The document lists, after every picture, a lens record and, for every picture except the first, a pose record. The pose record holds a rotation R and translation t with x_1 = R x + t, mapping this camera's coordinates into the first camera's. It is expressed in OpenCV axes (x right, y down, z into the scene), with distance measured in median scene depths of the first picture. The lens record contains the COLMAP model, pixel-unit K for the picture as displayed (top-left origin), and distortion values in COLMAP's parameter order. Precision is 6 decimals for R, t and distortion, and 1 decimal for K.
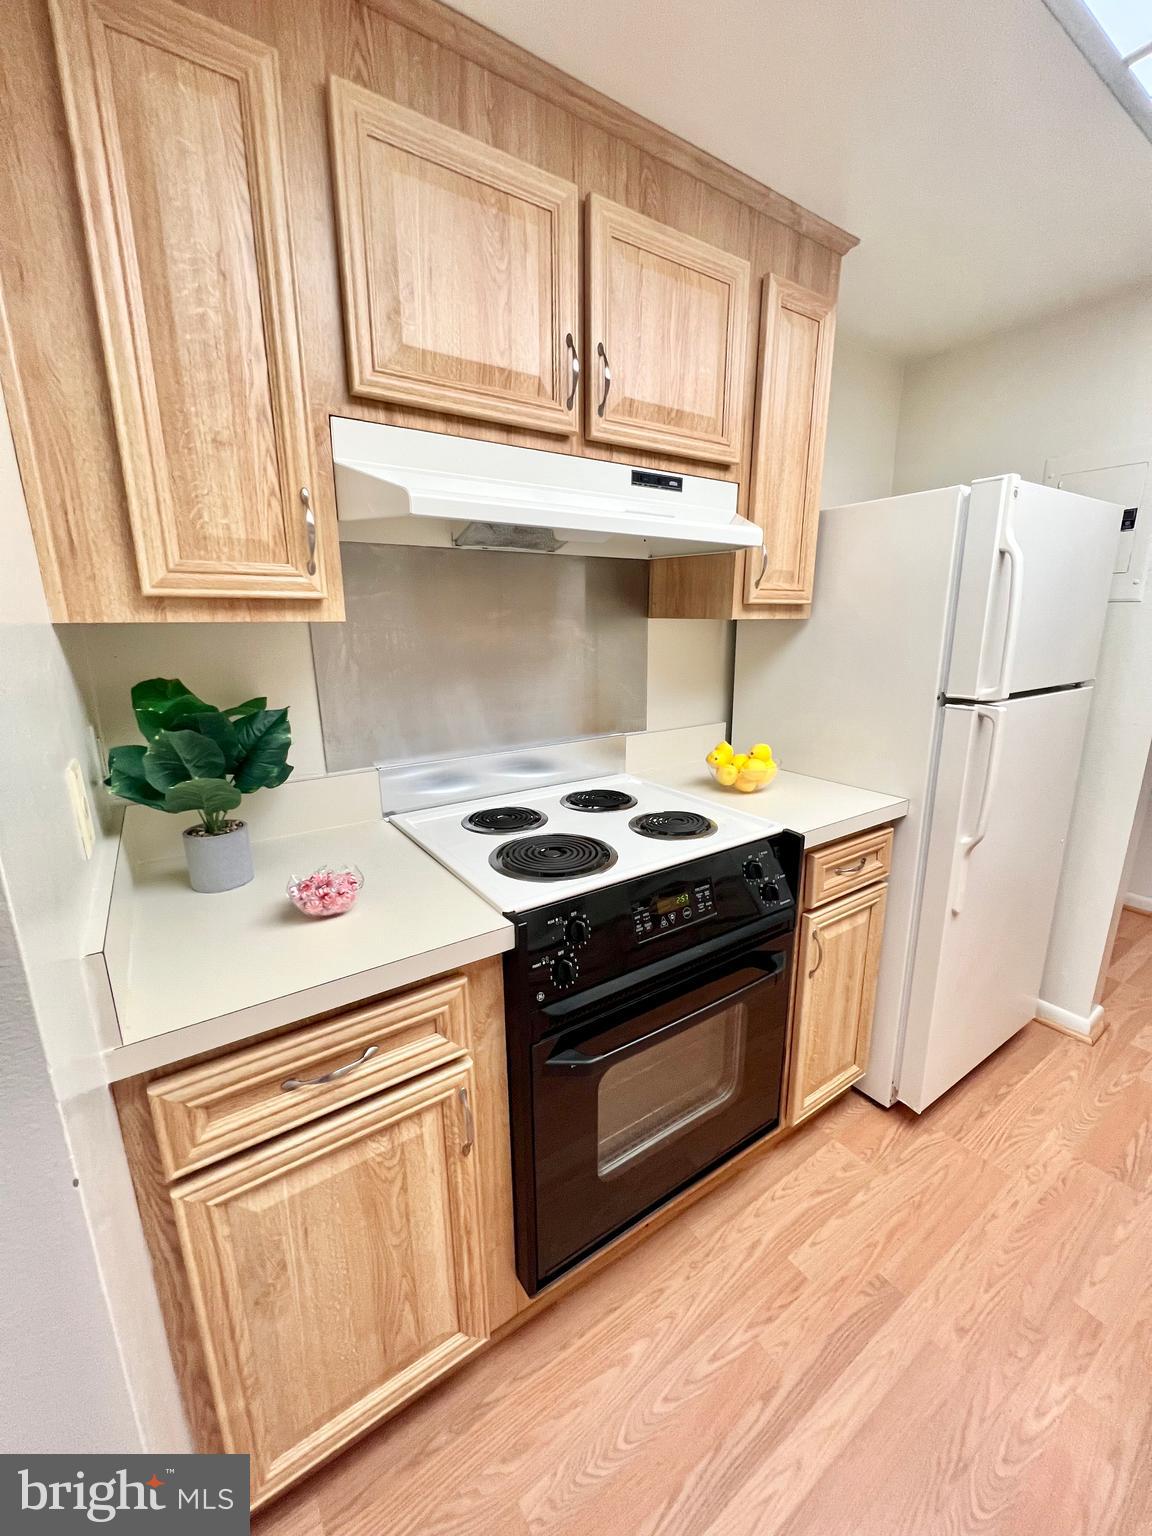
lens RADIAL K [[616.9, 0, 579.3], [0, 616.9, 760.3], [0, 0, 1]] dist [-0.006762, 0.001273]
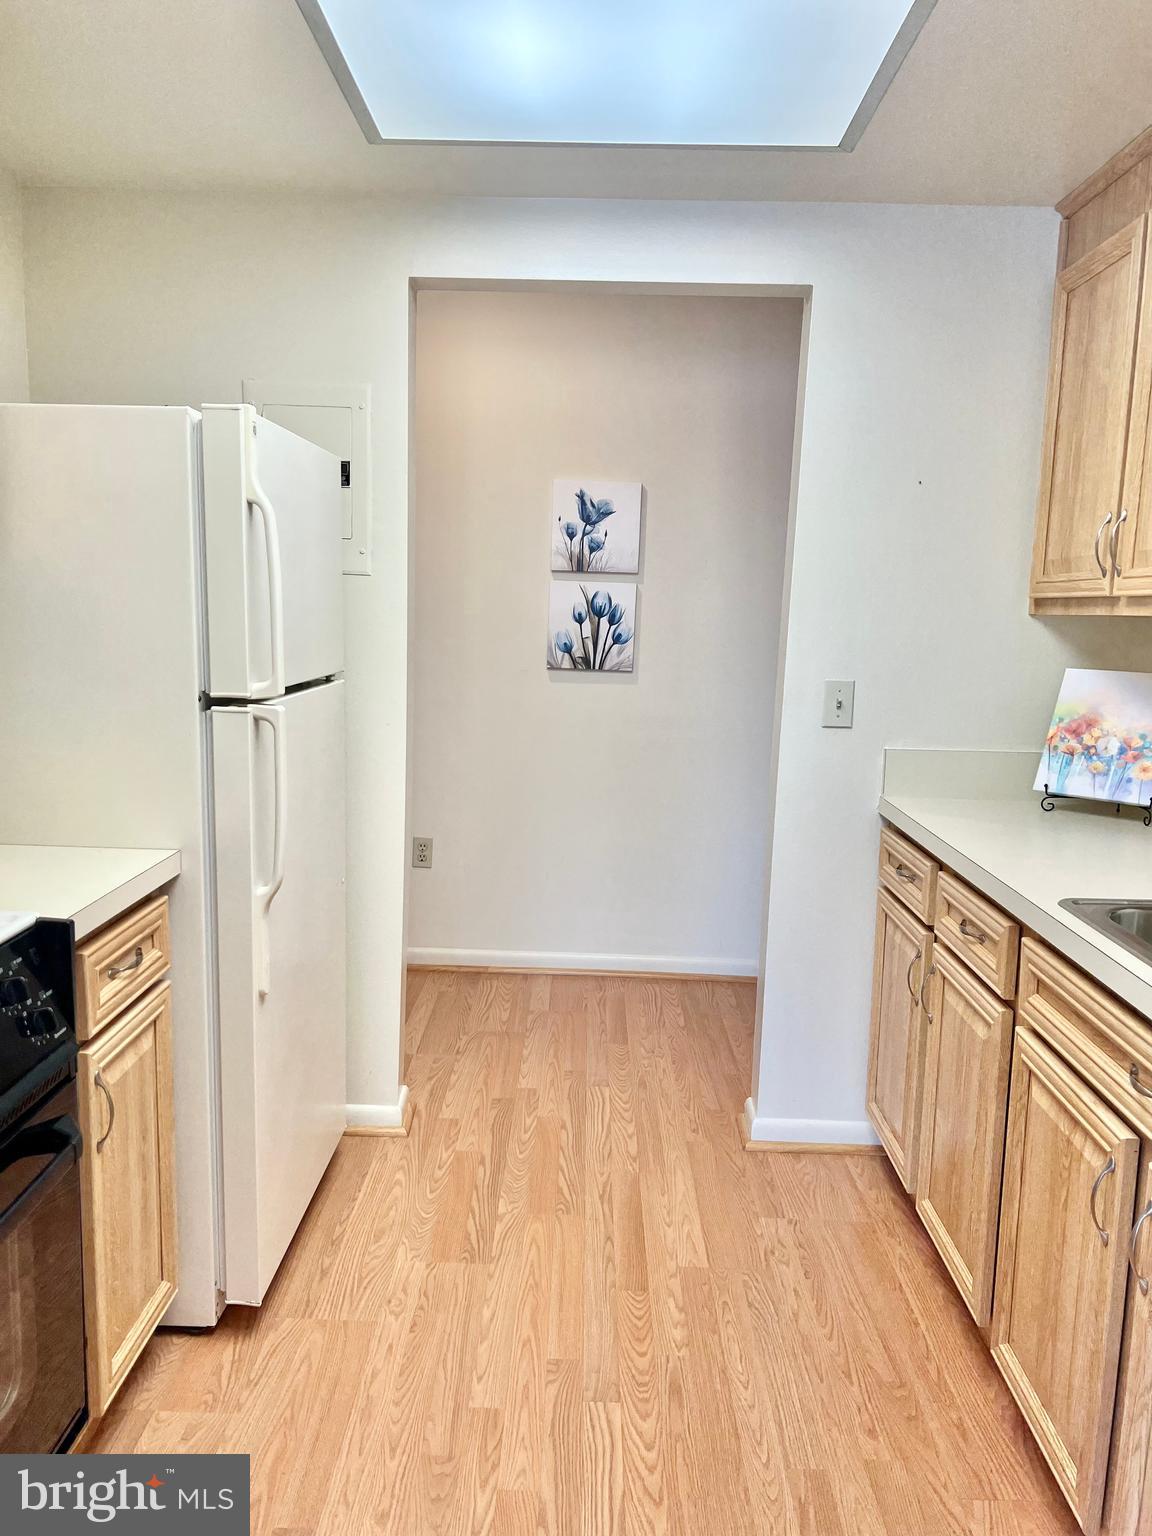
lens RADIAL K [[1160.3, 0, 573.4], [0, 1160.3, 767.2], [0, 0, 1]] dist [0.033490, -0.038442]
pose [[0.576213, -0.093581, 0.811924, -0.264088], [0.152181, 0.988335, 0.005912, 0.033809], [-0.803006, 0.120153, 0.583733, -0.116266]]
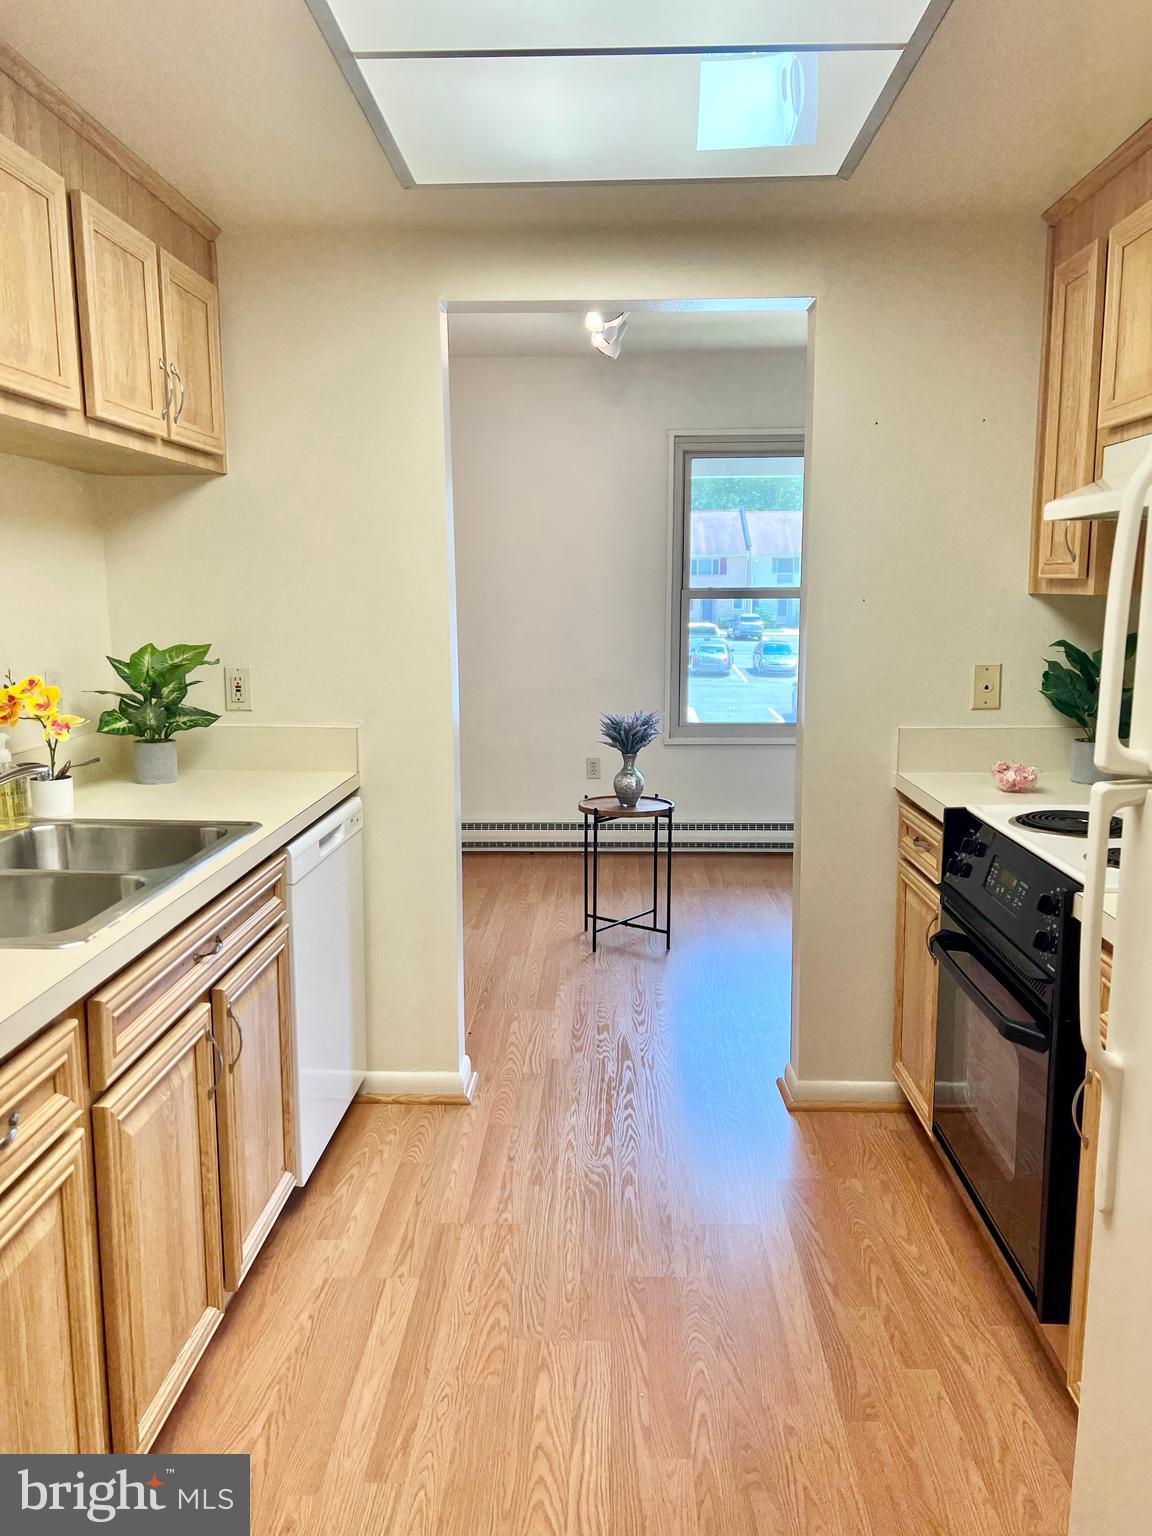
lens RADIAL K [[1160.3, 0, 547.7], [0, 1160.3, 800.0], [0, 0, 1]] dist [0.033490, -0.038442]
pose [[-0.609216, 0.159619, -0.776774, 1.568975], [-0.167179, 0.931667, 0.322564, -0.278478], [0.775182, 0.326372, -0.540902, 1.075309]]
